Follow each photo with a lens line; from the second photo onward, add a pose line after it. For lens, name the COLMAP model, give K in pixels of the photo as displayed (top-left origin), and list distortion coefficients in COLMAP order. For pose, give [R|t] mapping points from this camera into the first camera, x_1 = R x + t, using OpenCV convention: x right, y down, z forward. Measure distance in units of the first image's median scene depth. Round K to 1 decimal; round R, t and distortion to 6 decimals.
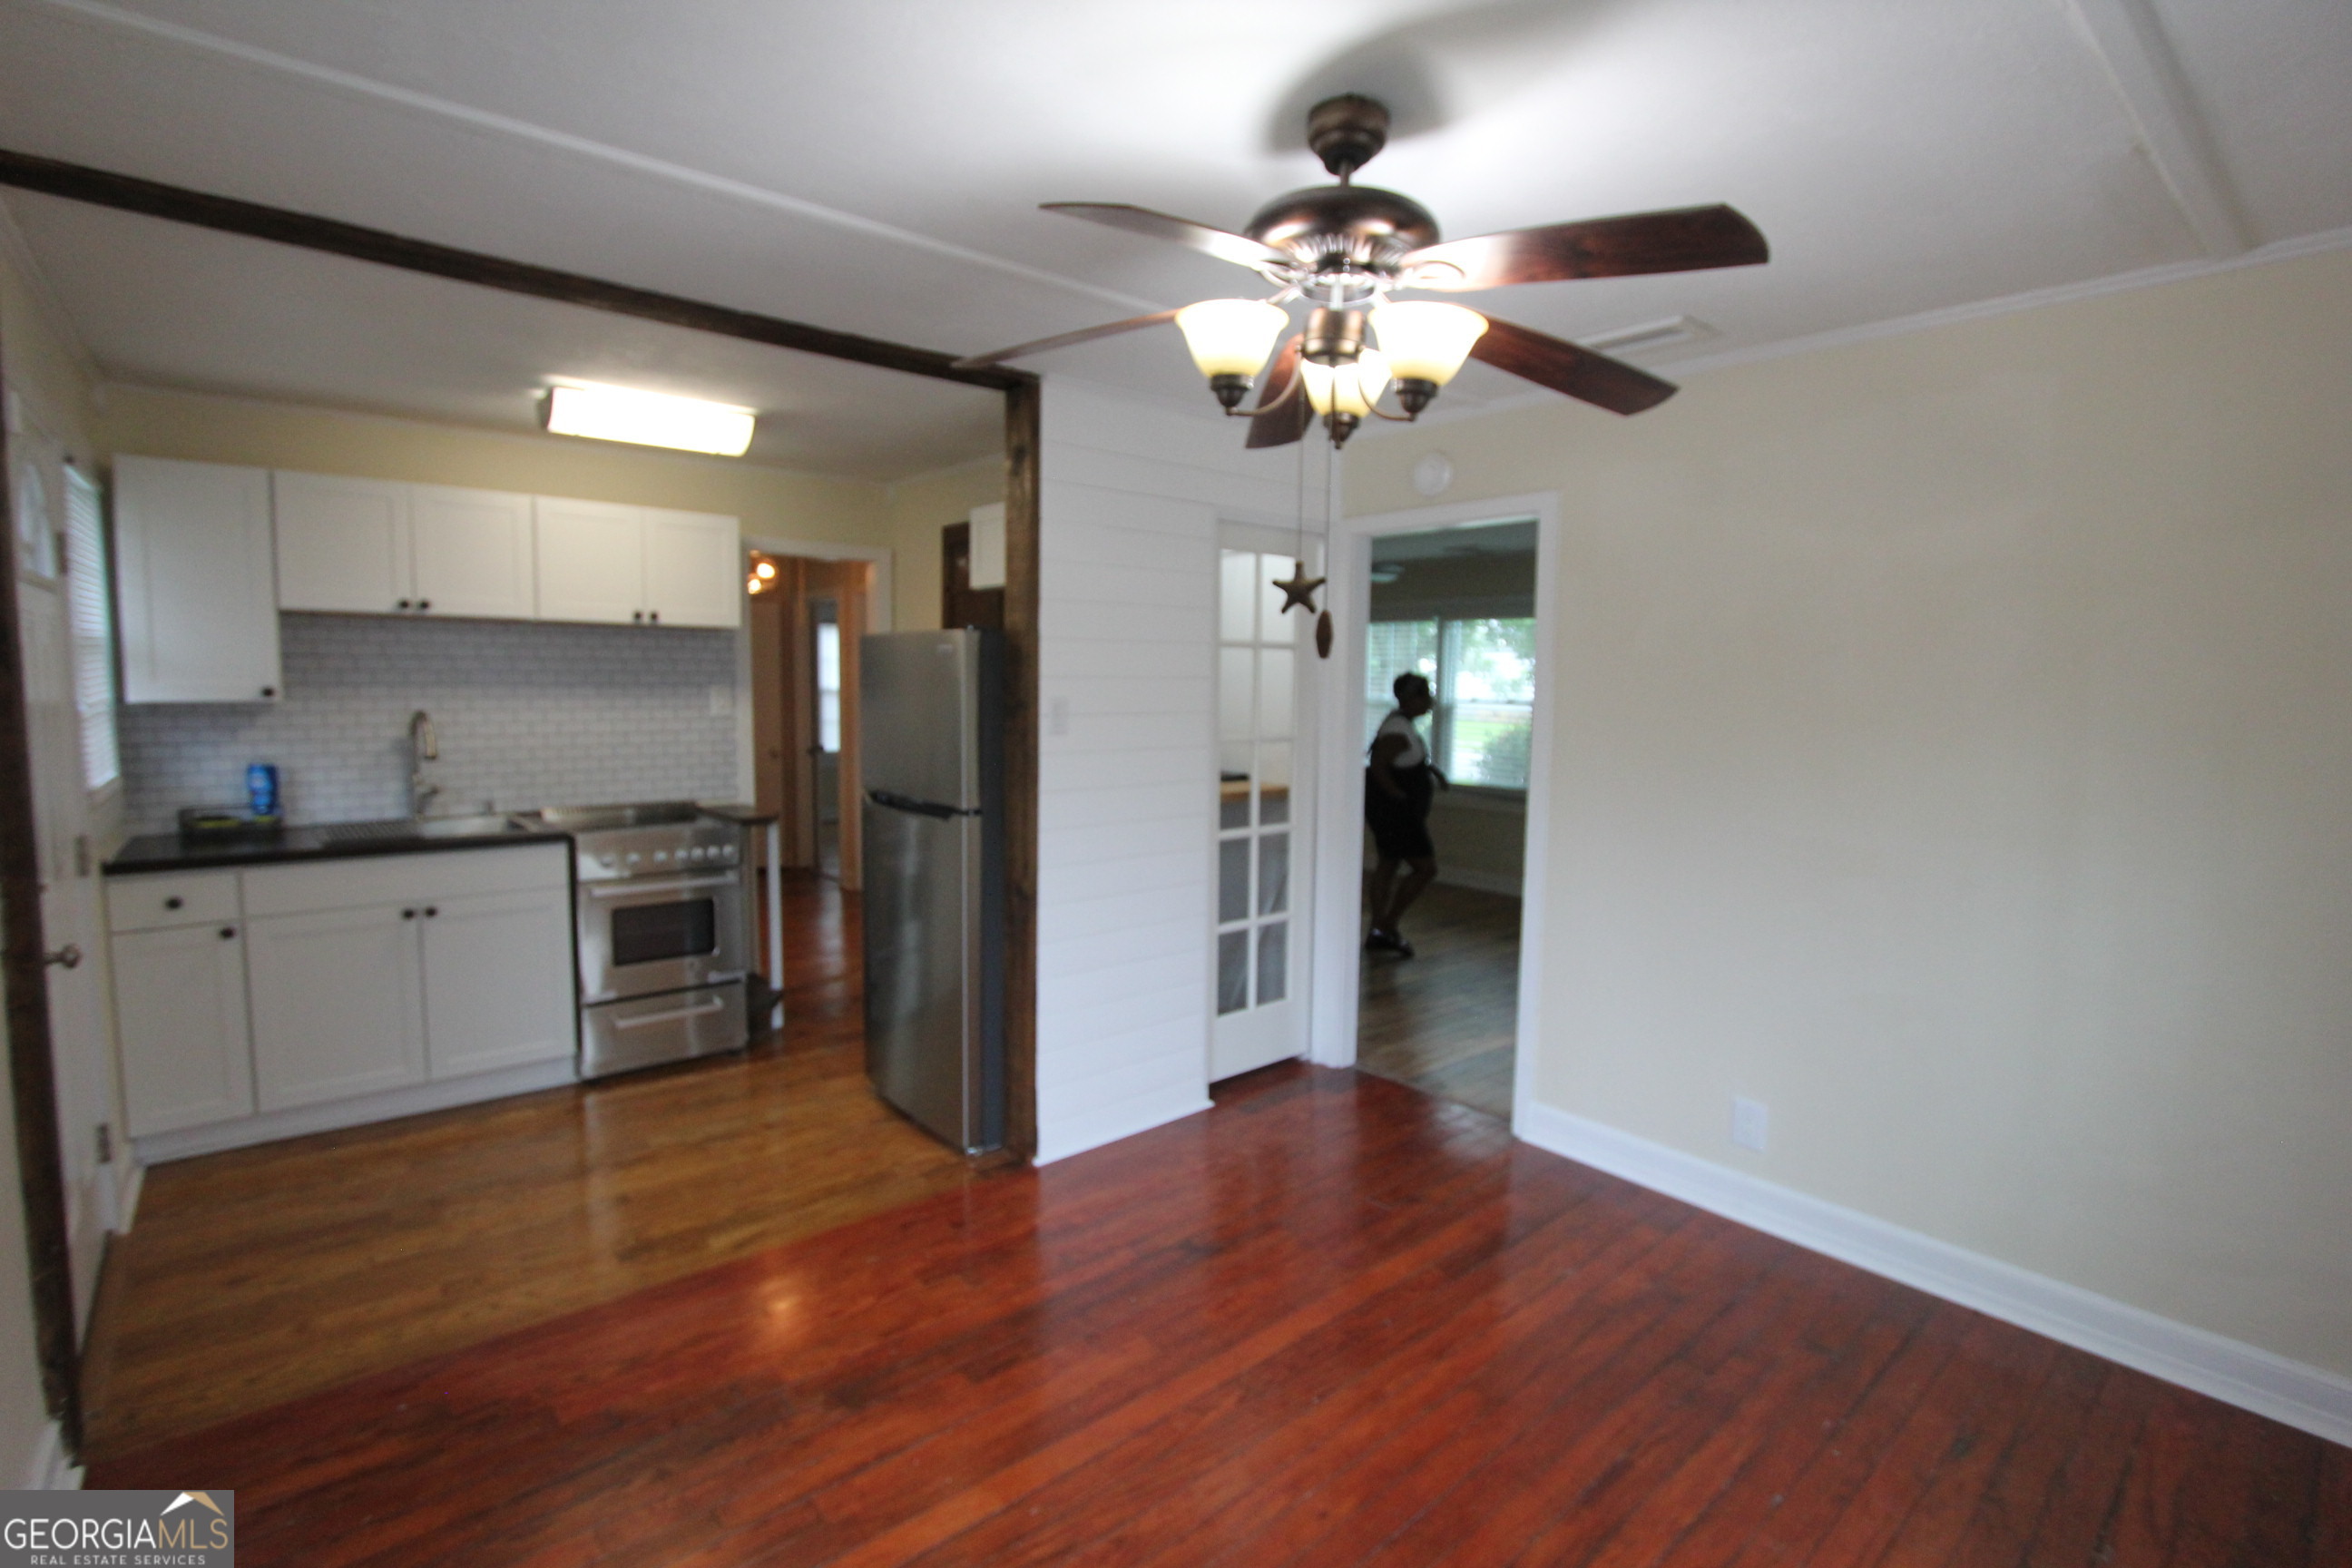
lens RADIAL K [[1098.3, 0, 1173.5], [0, 1098.3, 768.4], [0, 0, 1]] dist [-0.016915, 0.000425]
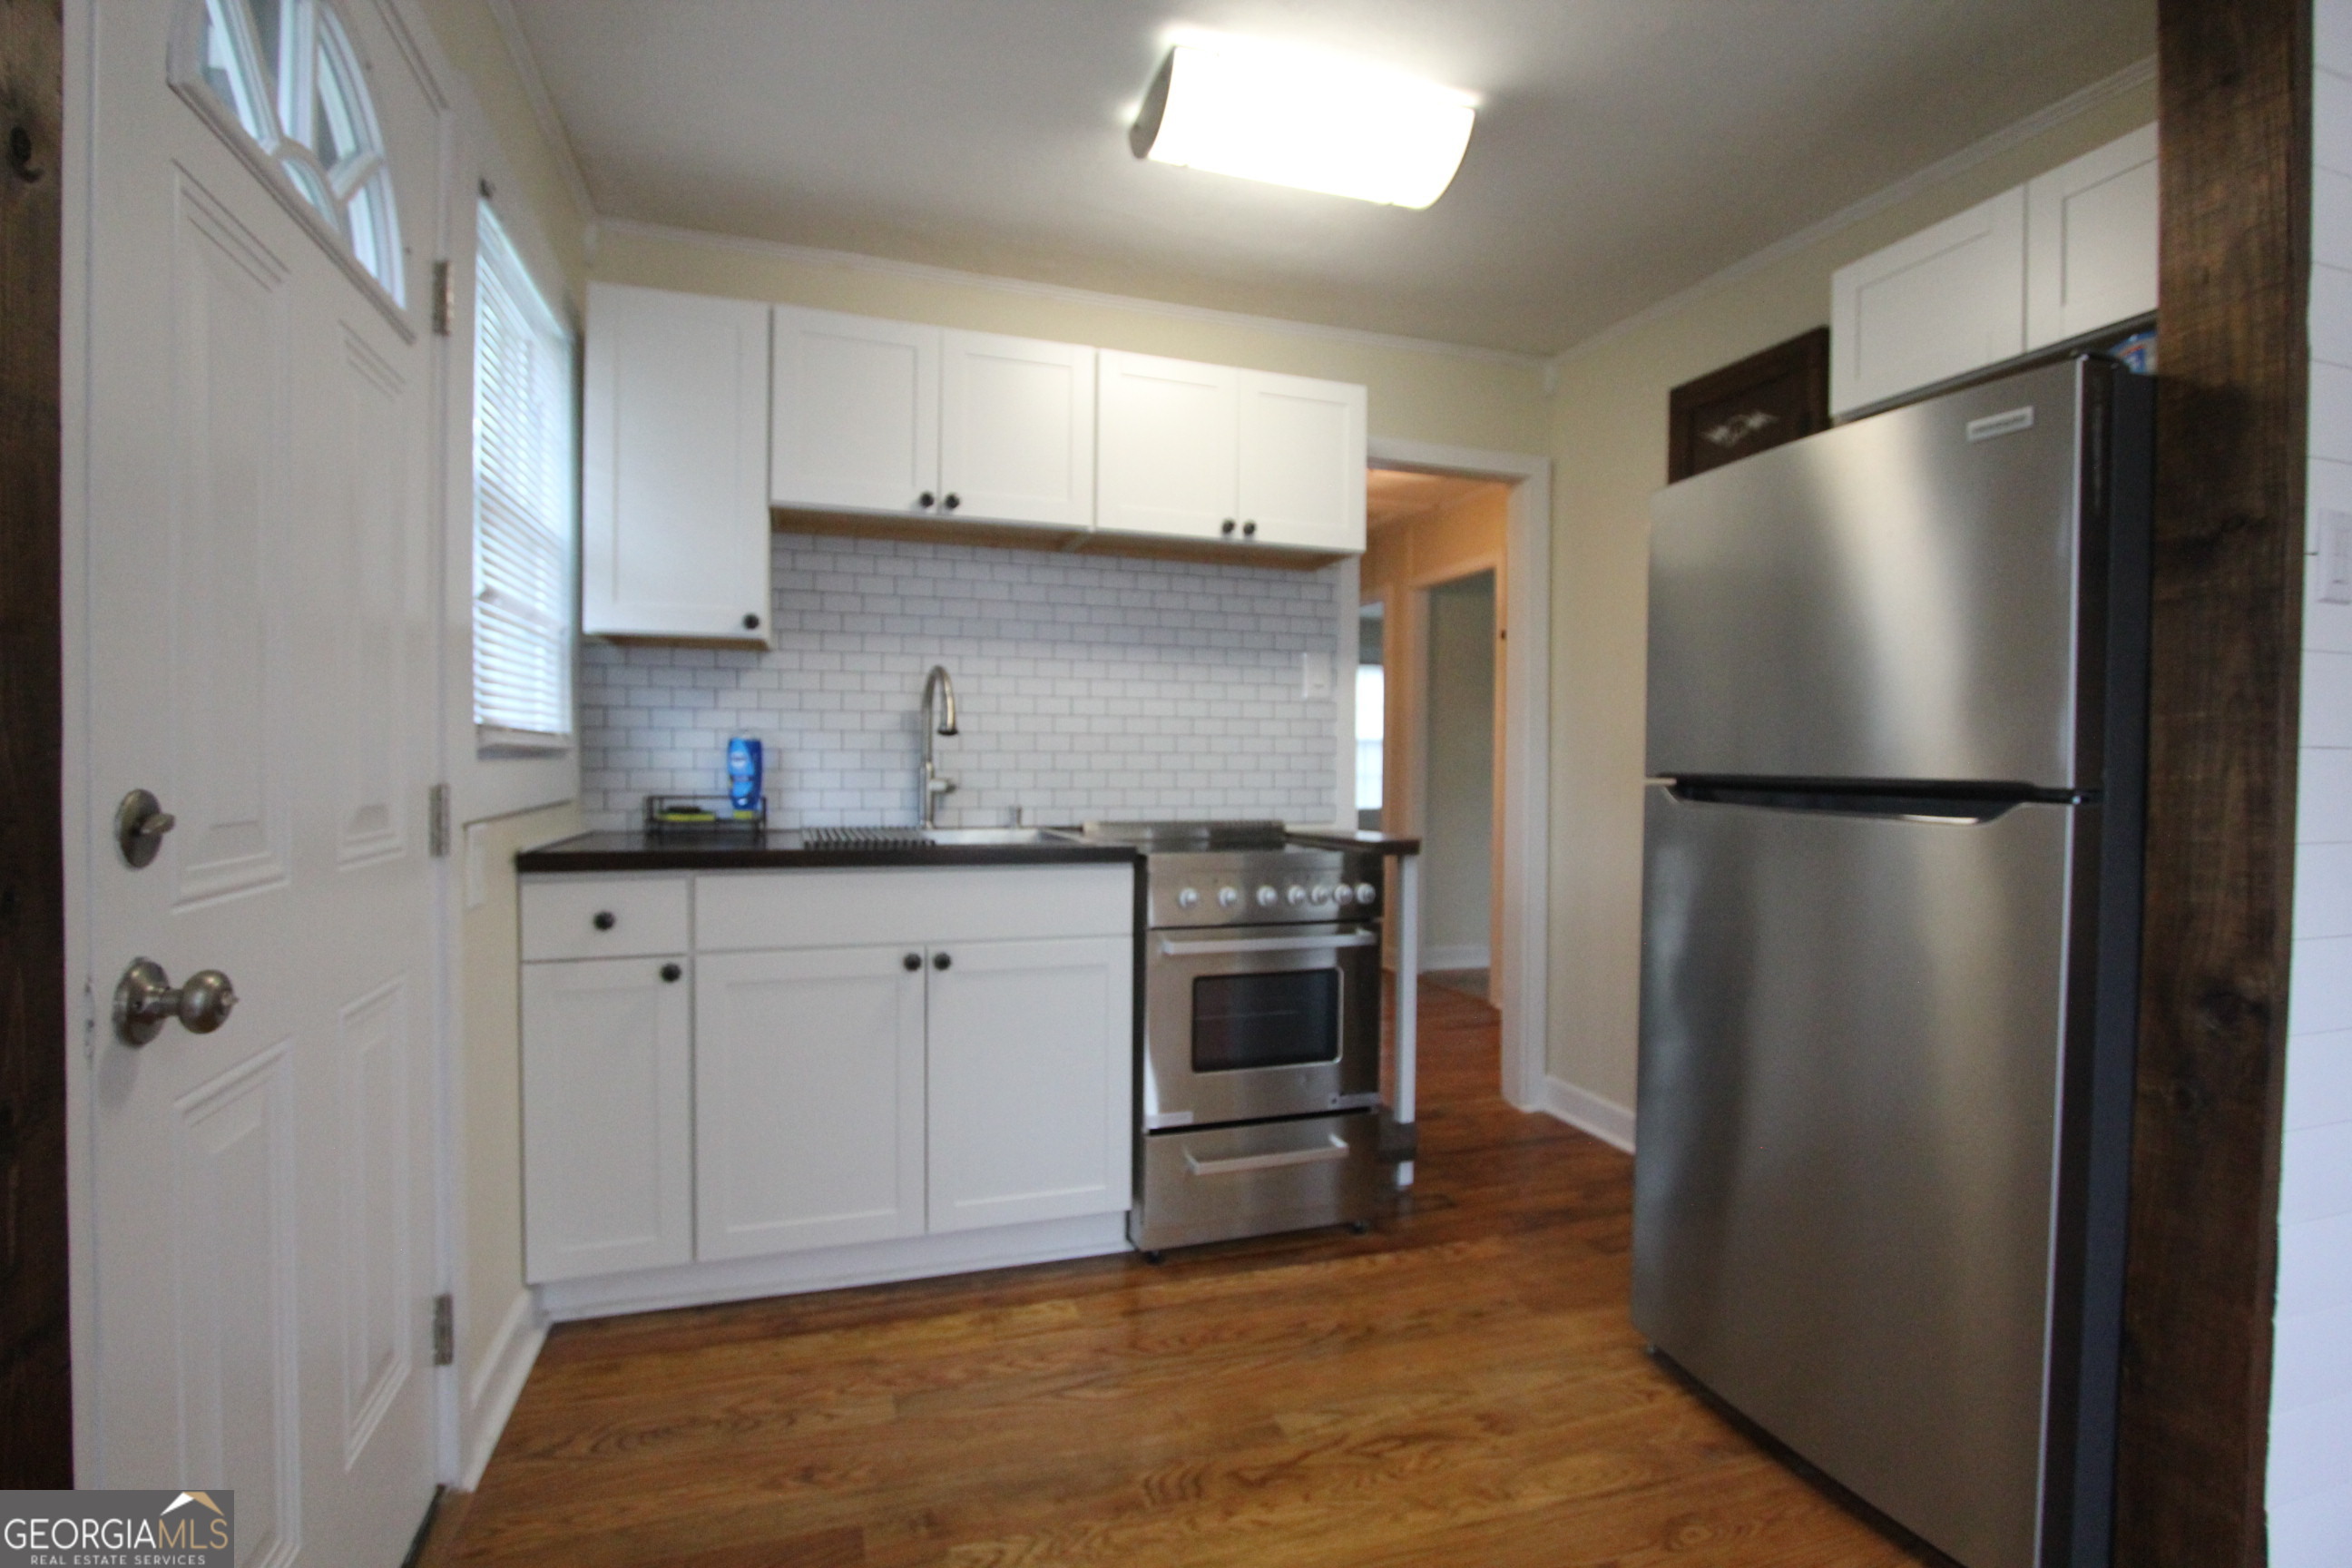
lens RADIAL K [[1080.9, 0, 1158.8], [0, 1080.9, 786.3], [0, 0, 1]] dist [-0.013776, 0.000544]
pose [[0.928346, 0.003603, -0.371701, -0.321400], [-0.029501, 0.997513, -0.064012, 0.064498], [0.370546, 0.070391, 0.926143, 0.443198]]
